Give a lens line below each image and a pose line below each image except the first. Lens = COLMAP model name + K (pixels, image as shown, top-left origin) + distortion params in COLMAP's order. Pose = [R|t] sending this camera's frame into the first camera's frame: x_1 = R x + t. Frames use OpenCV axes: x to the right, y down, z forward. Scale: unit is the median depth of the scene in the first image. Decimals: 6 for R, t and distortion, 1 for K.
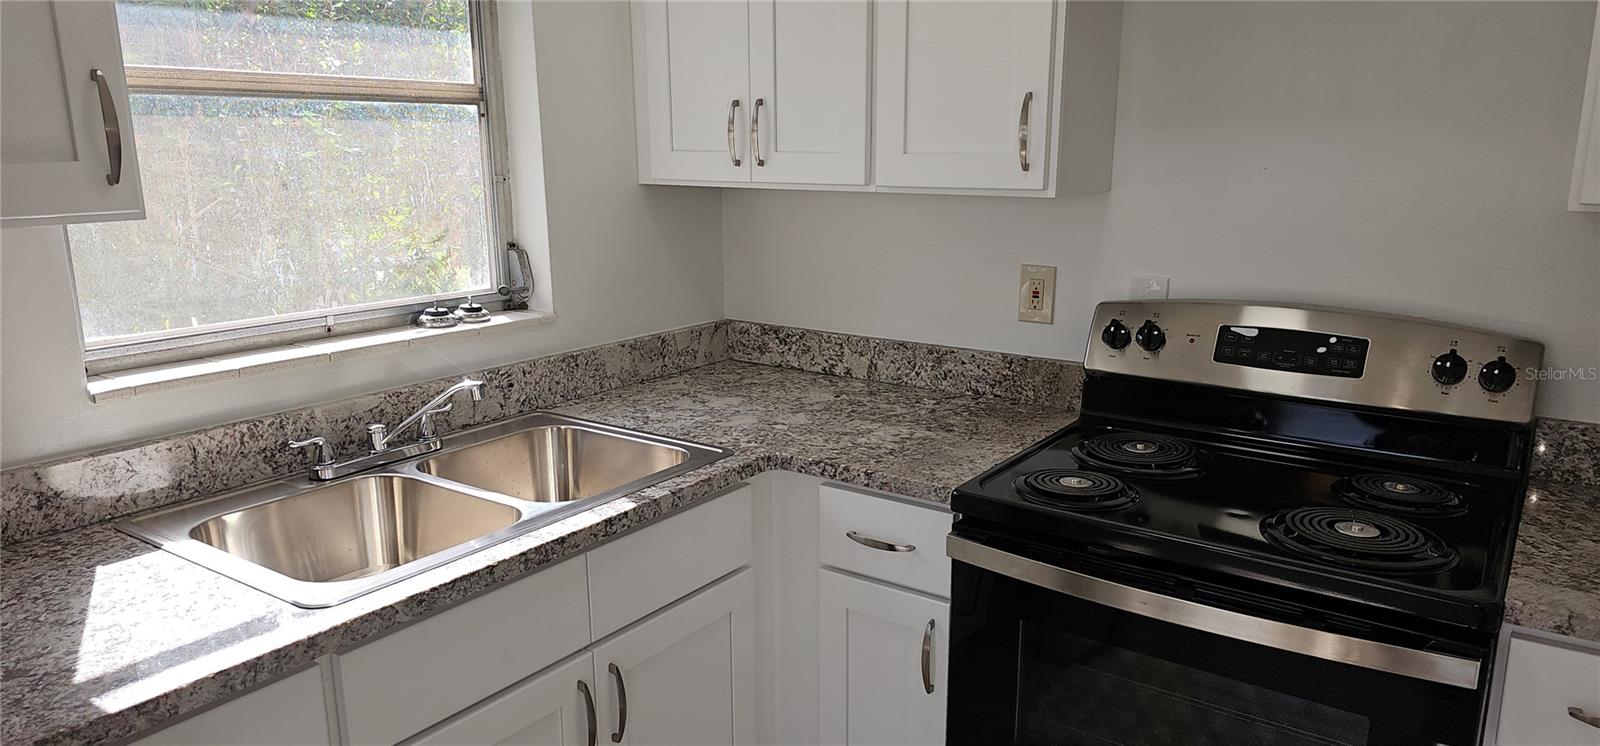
lens RADIAL K [[1062.2, 0, 807.4], [0, 1062.2, 386.1], [0, 0, 1]] dist [0.040039, -0.064988]
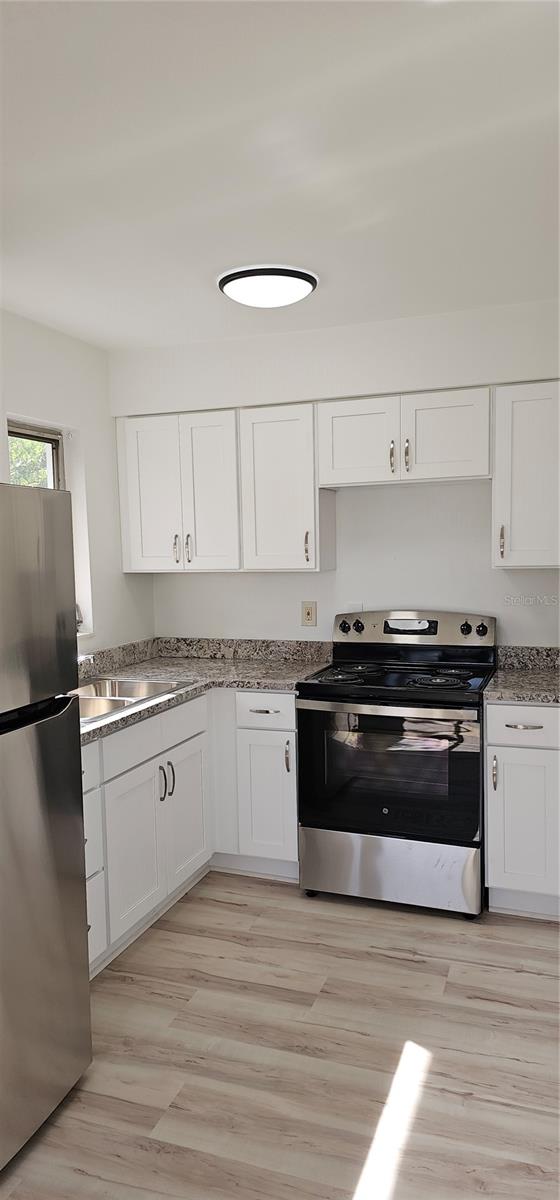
lens RADIAL K [[796.6, 0, 275.4], [0, 796.6, 609.4], [0, 0, 1]] dist [0.040039, -0.064988]
pose [[0.966167, -0.039660, 0.254851, -0.320985], [0.077256, 0.987239, -0.139251, 0.151953], [-0.246077, 0.154228, 0.956901, -0.698203]]
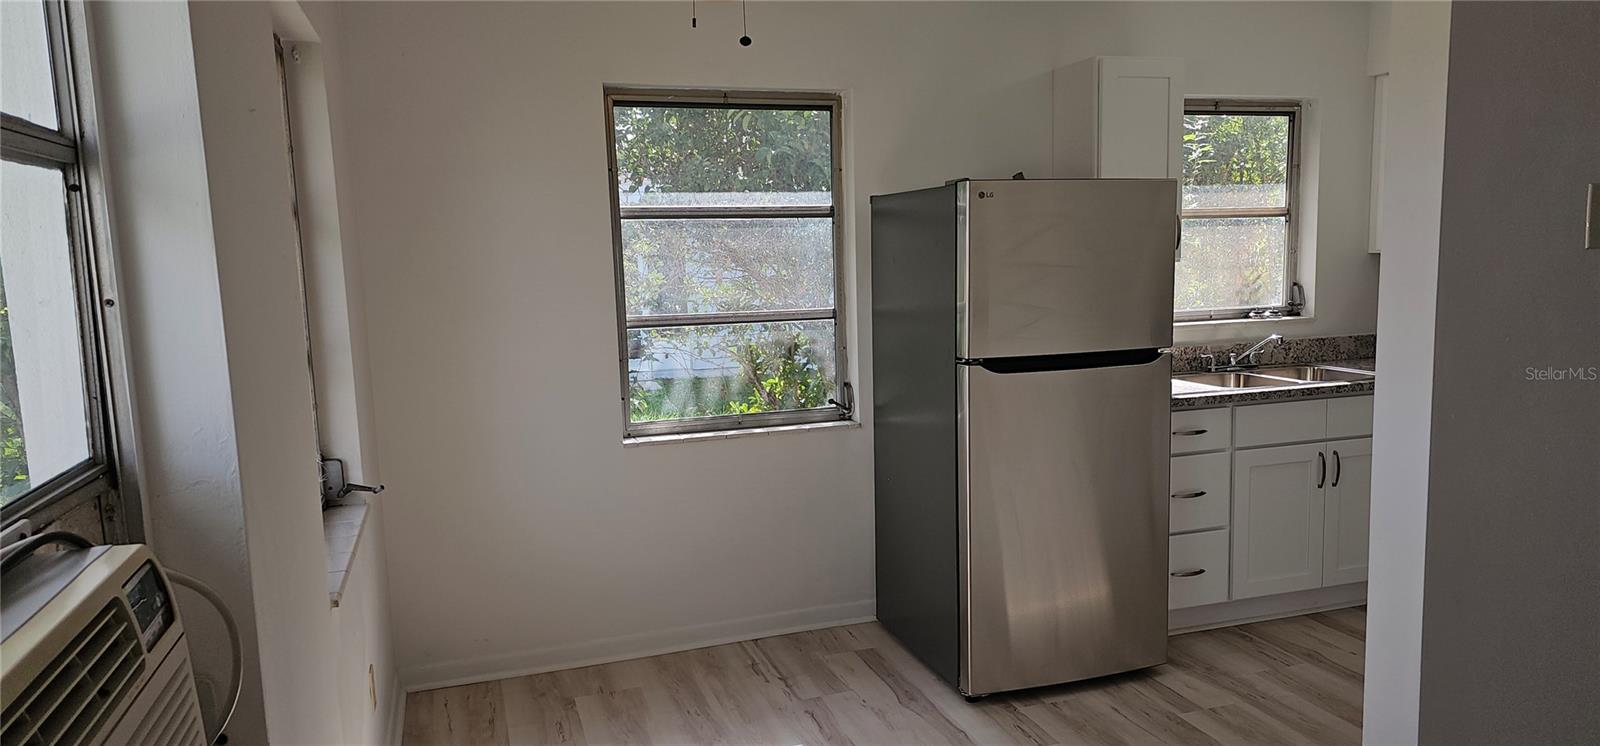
lens RADIAL K [[1062.2, 0, 807.4], [0, 1062.2, 386.1], [0, 0, 1]] dist [0.040039, -0.064988]
pose [[0.798958, 0.060221, -0.598364, 0.231248], [-0.111696, 0.992521, -0.049250, 0.292435], [0.590923, 0.106184, 0.799709, -1.272498]]
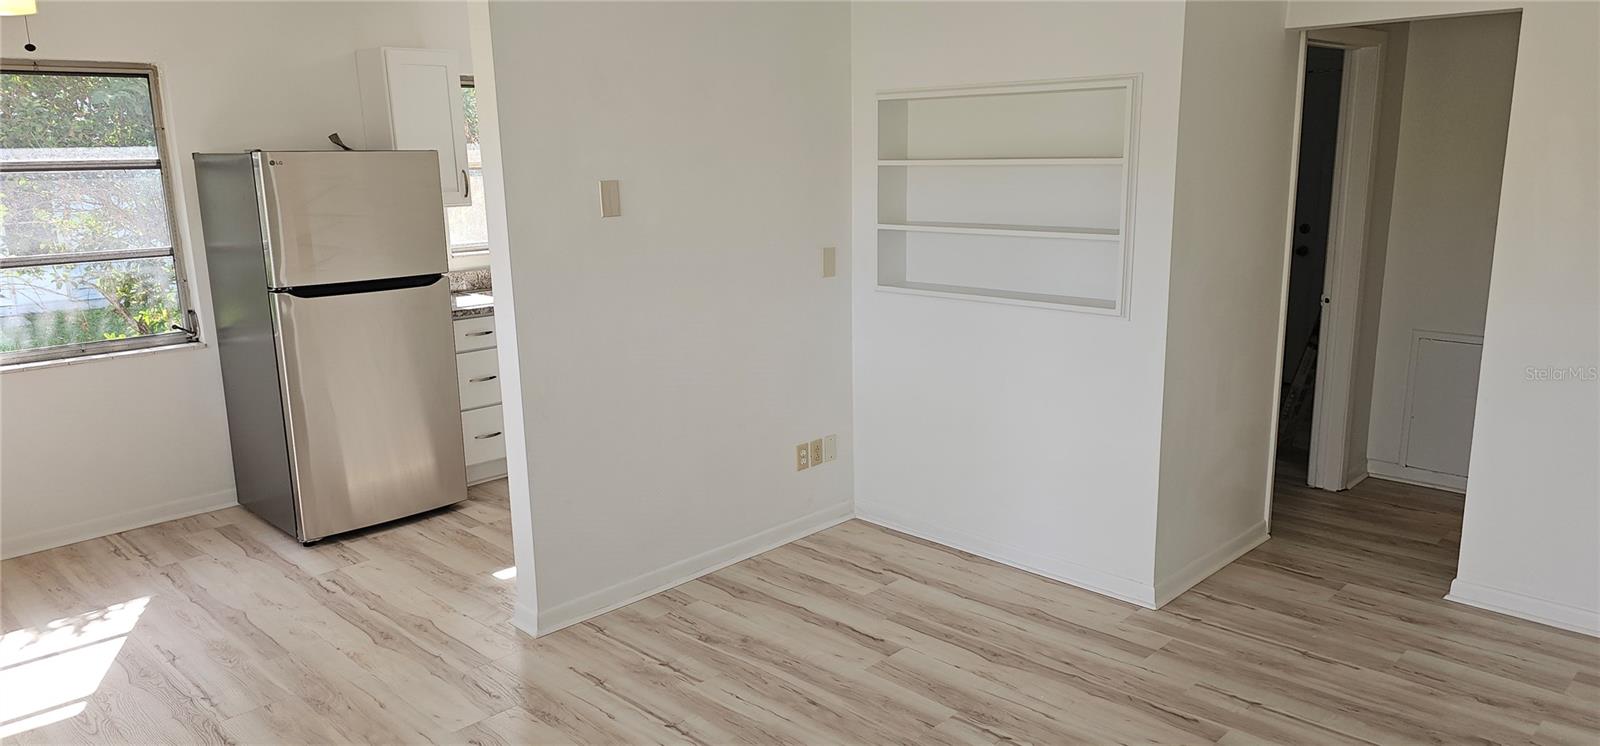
lens RADIAL K [[1084.3, 0, 873.4], [0, 1084.3, 386.3], [0, 0, 1]] dist [0.004070, -0.026675]
pose [[0.991732, 0.026370, -0.125589, 0.895316], [-0.026804, 0.999639, -0.001765, 0.311200], [0.125498, 0.005117, 0.992081, -1.813979]]
